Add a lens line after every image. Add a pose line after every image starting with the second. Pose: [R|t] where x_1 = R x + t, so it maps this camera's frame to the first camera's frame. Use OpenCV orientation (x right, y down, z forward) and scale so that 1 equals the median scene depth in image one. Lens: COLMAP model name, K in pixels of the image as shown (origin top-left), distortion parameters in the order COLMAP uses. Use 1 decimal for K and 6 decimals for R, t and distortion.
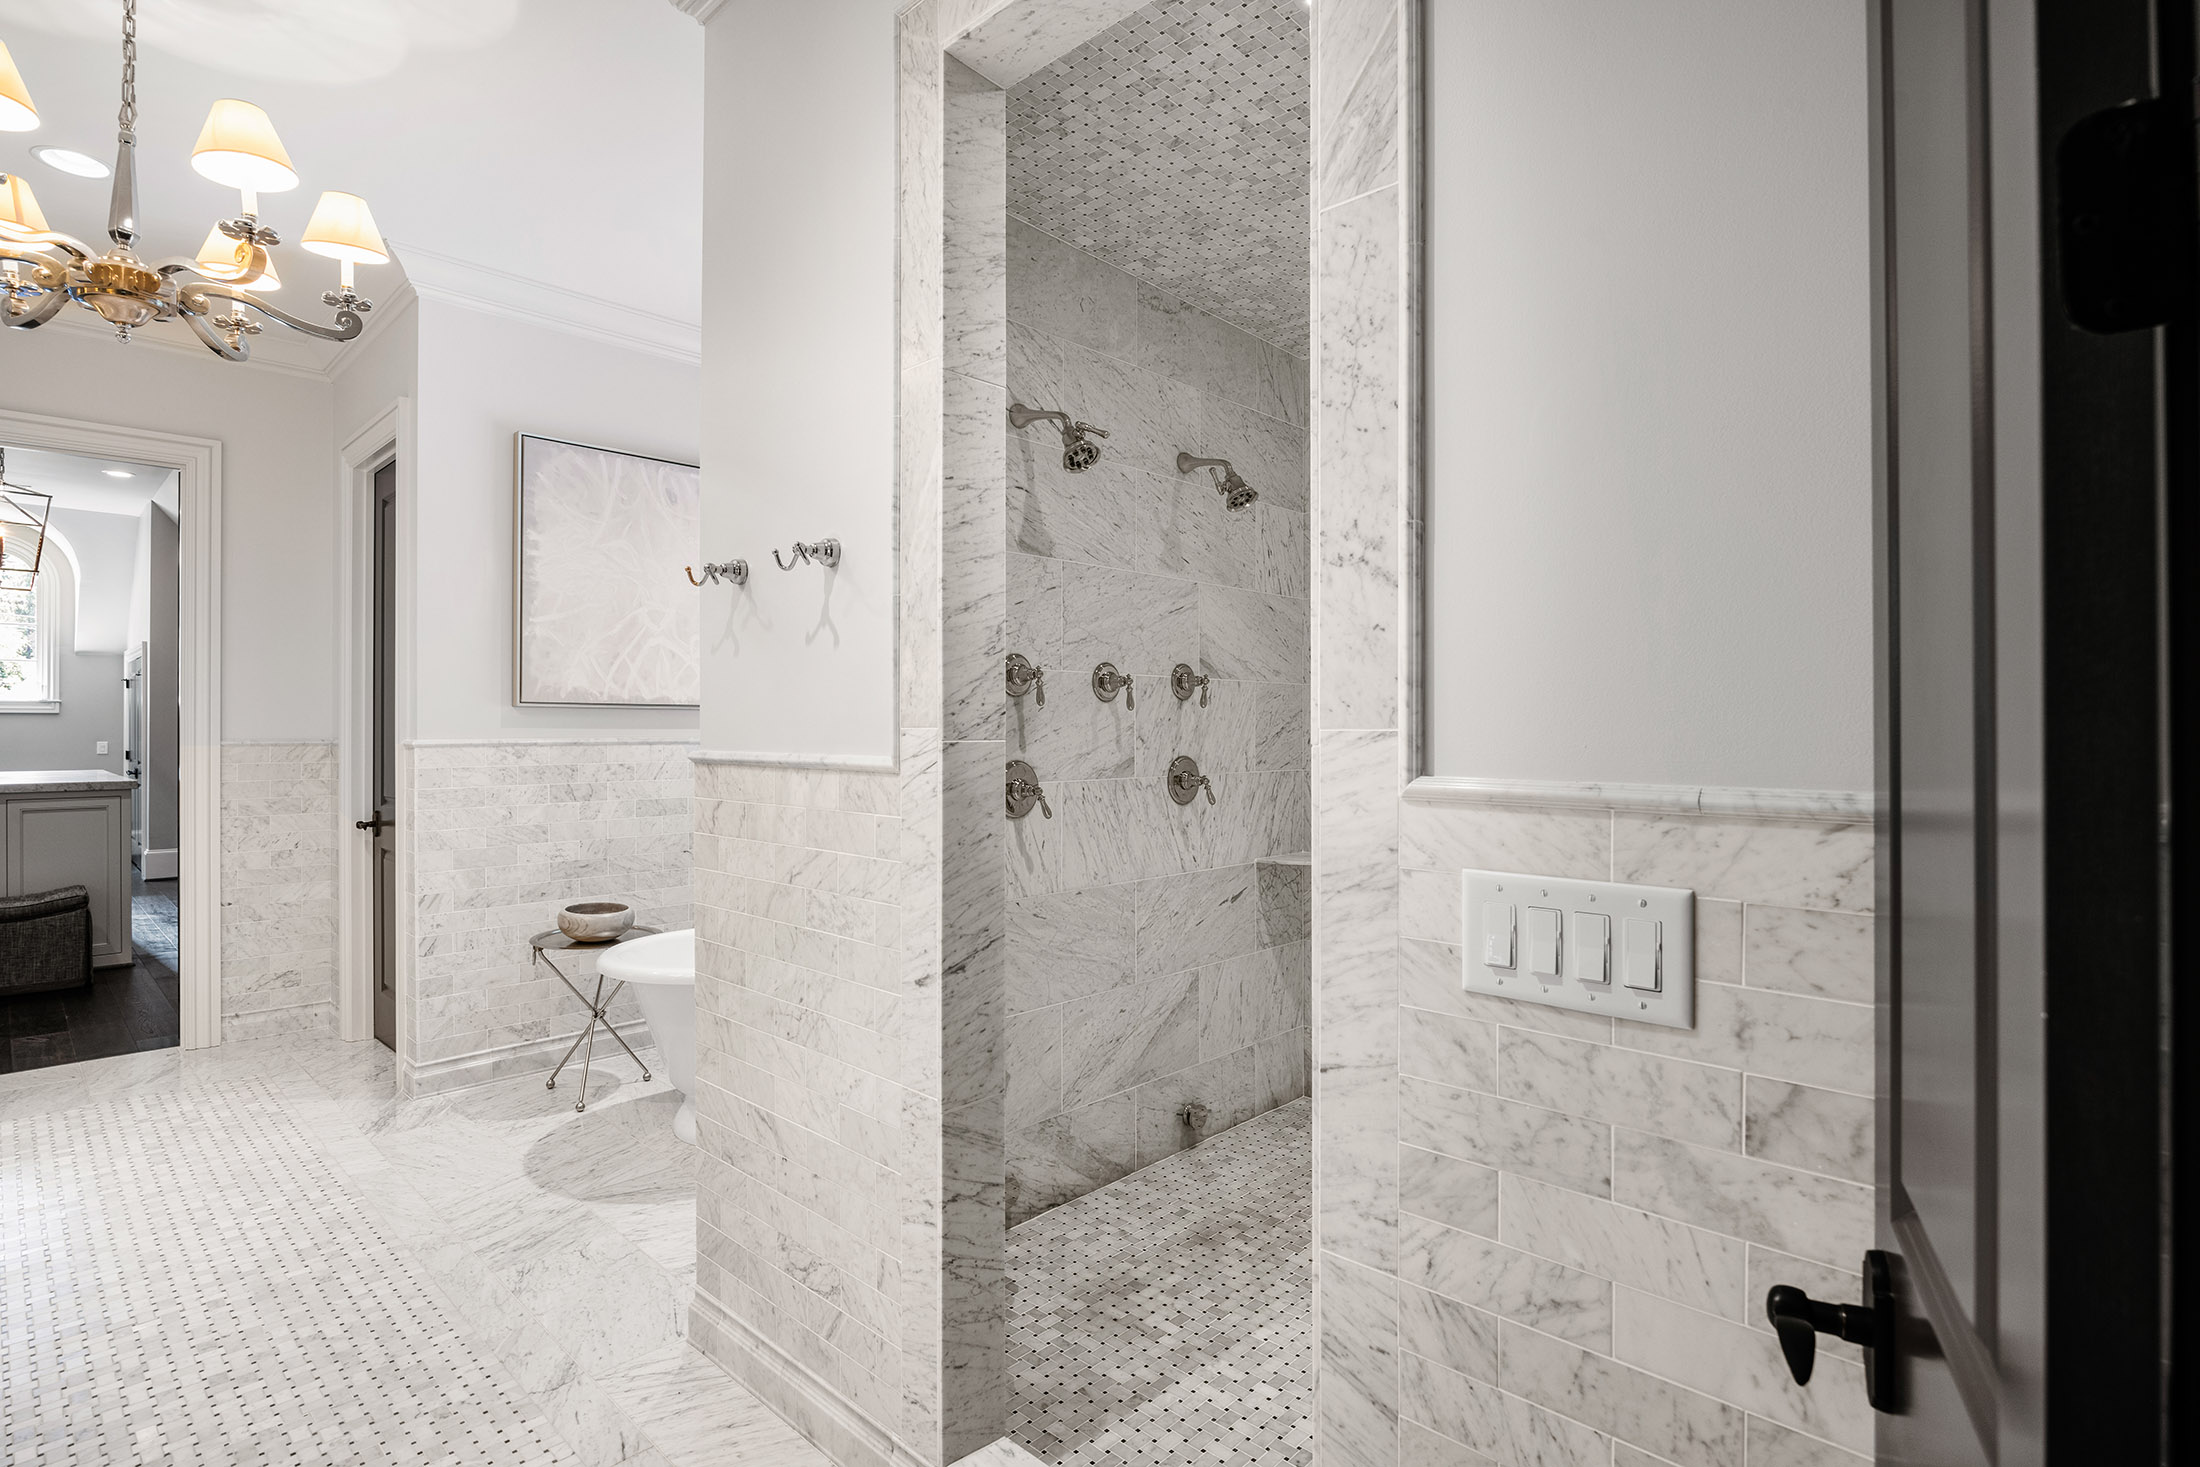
lens RADIAL K [[1084.8, 0, 1117.8], [0, 1084.8, 728.0], [0, 0, 1]] dist [-0.012301, -0.001197]
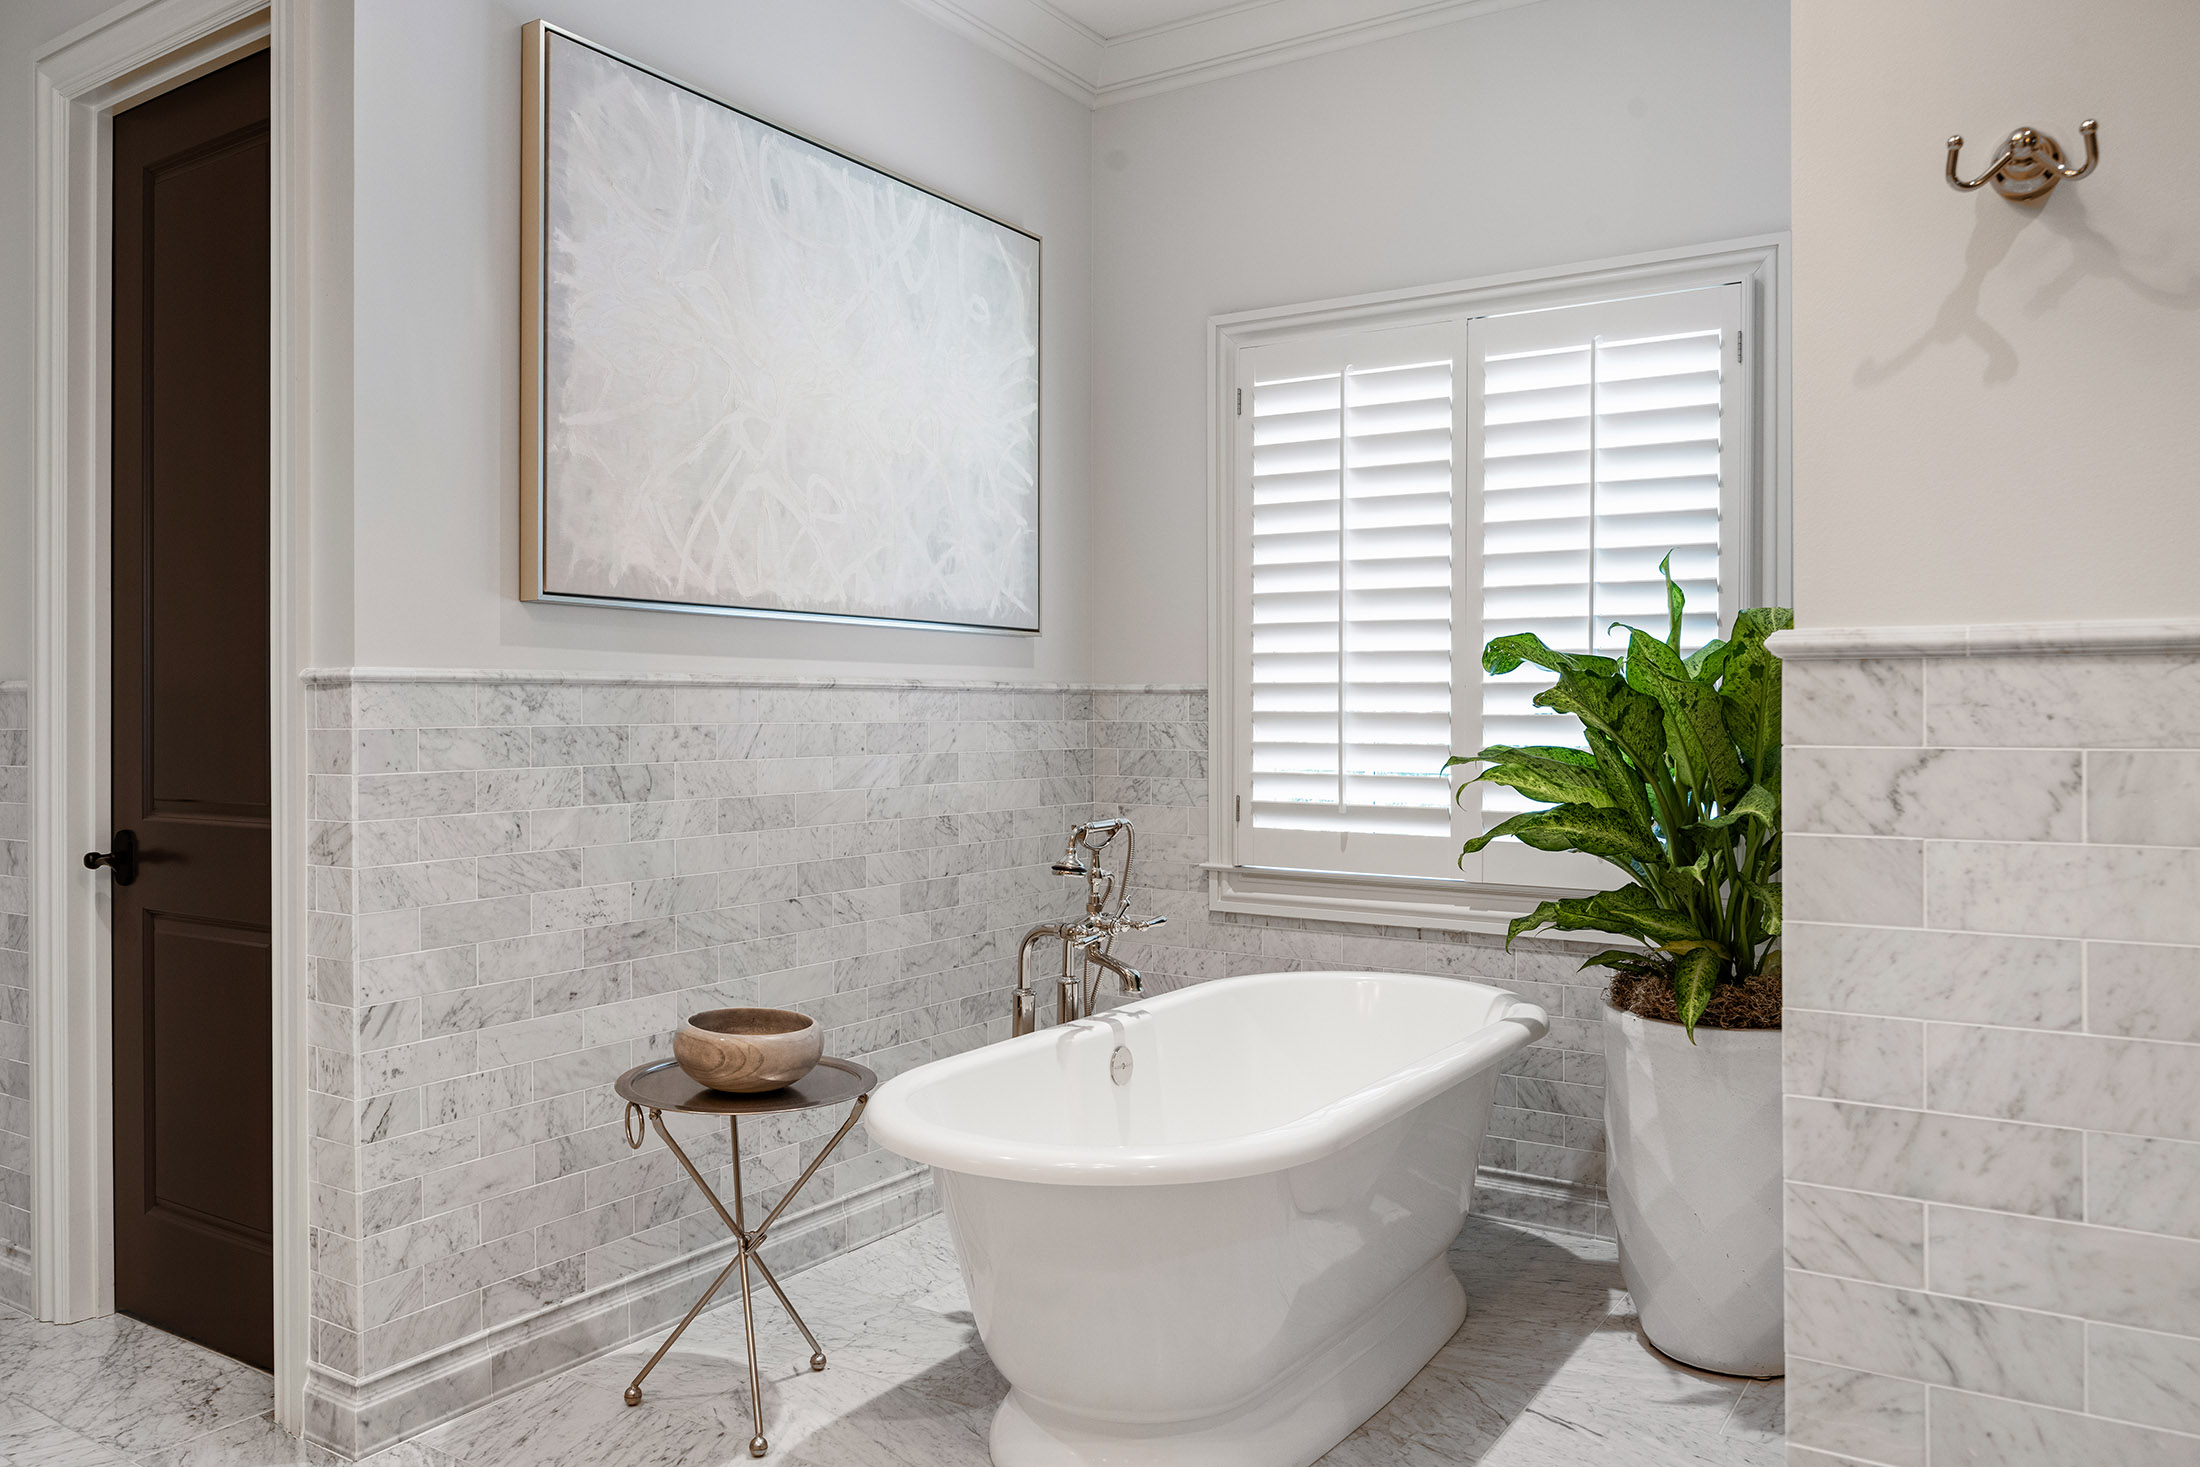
lens RADIAL K [[1627.0, 0, 1196.3], [0, 1627.0, 704.9], [0, 0, 1]] dist [-0.004323, -0.003523]
pose [[0.984499, -0.002332, 0.175377, -0.393110], [0.002499, 0.999997, -0.000733, 0.026651], [-0.175375, 0.001160, 0.984501, 0.245387]]
